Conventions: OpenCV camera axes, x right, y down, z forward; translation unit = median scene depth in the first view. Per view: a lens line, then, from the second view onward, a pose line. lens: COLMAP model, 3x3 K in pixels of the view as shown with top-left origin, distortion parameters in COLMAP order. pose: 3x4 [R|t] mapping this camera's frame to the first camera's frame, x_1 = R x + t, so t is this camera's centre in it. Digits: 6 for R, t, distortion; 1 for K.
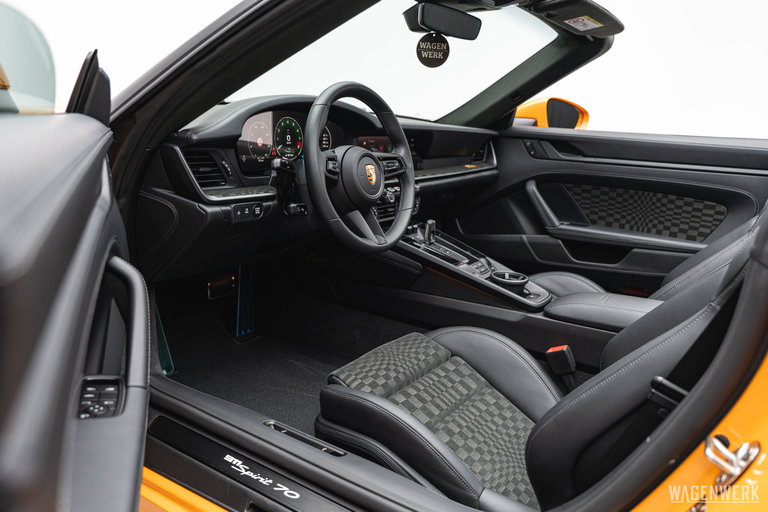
lens RADIAL K [[617.3, 0, 371.1], [0, 617.3, 259.1], [0, 0, 1]] dist [0.002275, 0.004650]
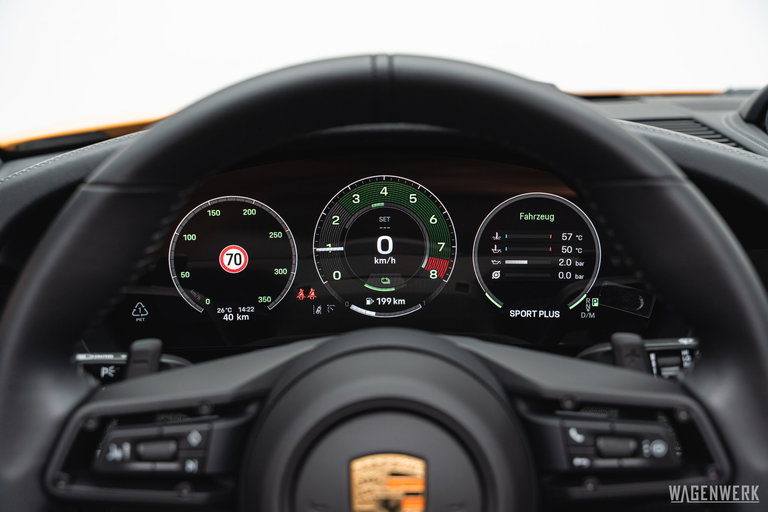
lens RADIAL K [[876.3, 0, 384.0], [0, 876.3, 256.0], [0, 0, 1]] dist [0.009292, 0.004264]
pose [[0.563471, 0.144787, -0.813349, 0.154470], [-0.157153, 0.985331, 0.066530, -0.164217], [0.811050, 0.090332, 0.577960, 0.570645]]
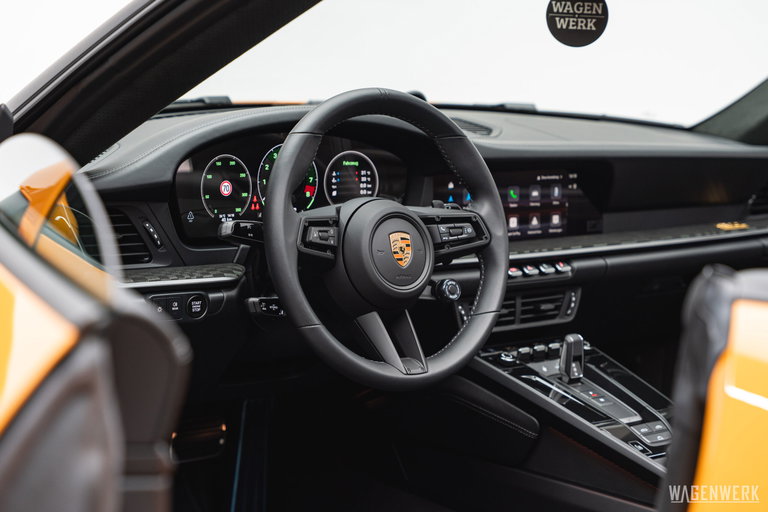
lens RADIAL K [[1563.1, 0, 367.2], [0, 1563.1, 254.5], [0, 0, 1]] dist [0.074618, 0.227124]
pose [[0.957902, 0.029844, -0.285542, 0.262363], [-0.059104, 0.993777, -0.094410, 0.002695], [0.280947, 0.107312, 0.953705, -0.257626]]
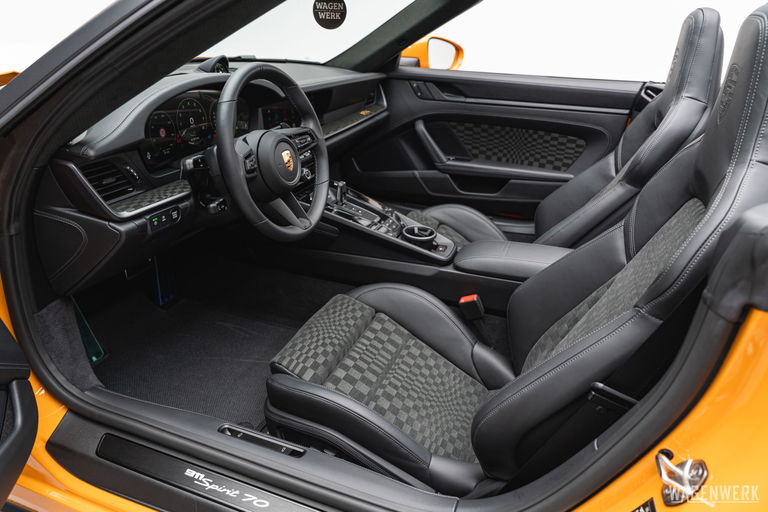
lens RADIAL K [[526.6, 0, 380.6], [0, 526.6, 263.1], [0, 0, 1]] dist [-0.011020, 0.002331]
pose [[0.970547, -0.121430, 0.208069, -0.035324], [0.074958, 0.973019, 0.218211, -0.103780], [-0.228953, -0.196188, 0.953463, 0.094049]]
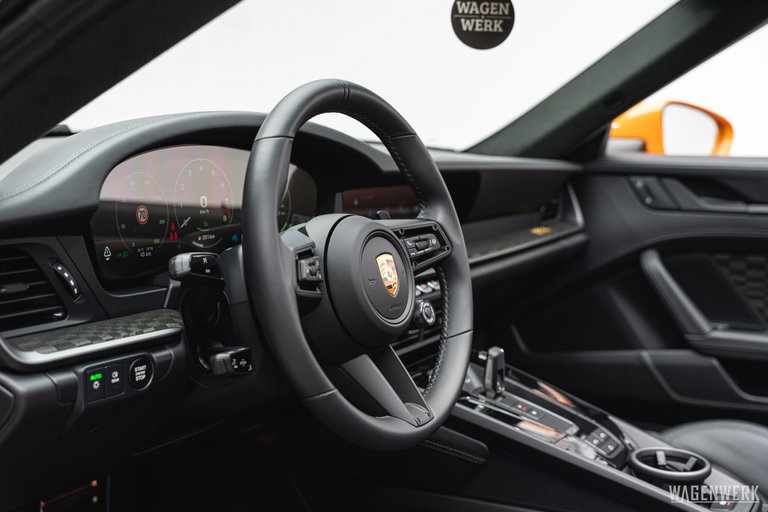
lens RADIAL K [[962.5, 0, 384.0], [0, 962.5, 256.0], [0, 0, 1]] dist [0.019266, 0.020822]
pose [[0.996855, -0.046188, 0.064388, -0.033888], [0.052854, 0.992961, -0.105996, -0.051889], [-0.059039, 0.109066, 0.992280, 0.197233]]
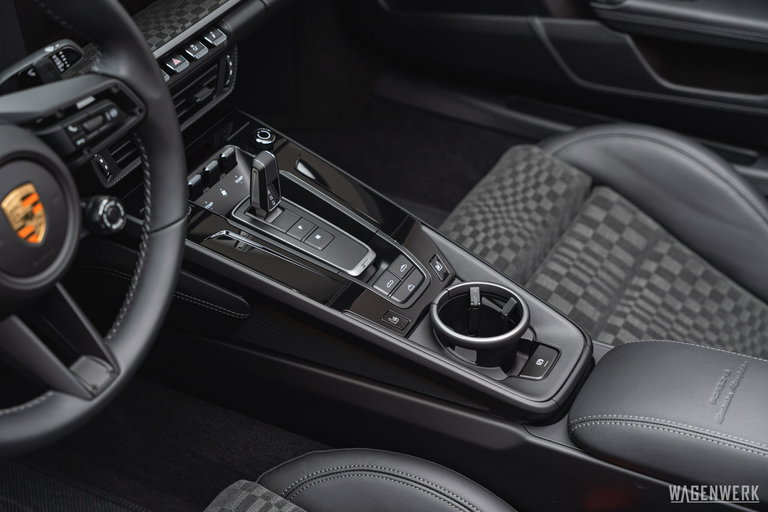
lens RADIAL K [[1283.8, 0, 354.5], [0, 1283.8, 255.6], [0, 0, 1]] dist [0.006560, 0.006453]
pose [[0.992452, -0.119234, 0.028677, 0.106171], [0.100424, 0.924393, 0.367985, -0.245287], [-0.070385, -0.362328, 0.929389, 0.231973]]
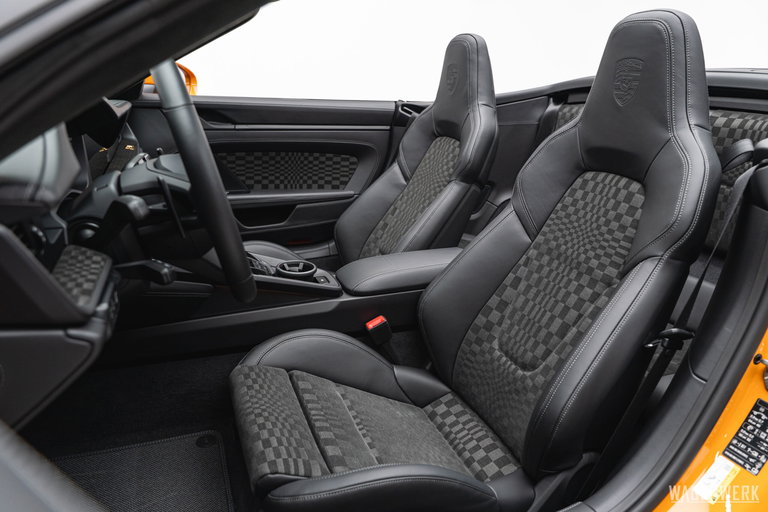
lens RADIAL K [[526.6, 0, 380.6], [0, 526.6, 263.1], [0, 0, 1]] dist [-0.011020, 0.002331]
pose [[0.564165, -0.289925, 0.773086, -0.263753], [0.177114, 0.957021, 0.229655, -0.114204], [-0.806442, 0.007361, 0.591267, 0.340531]]
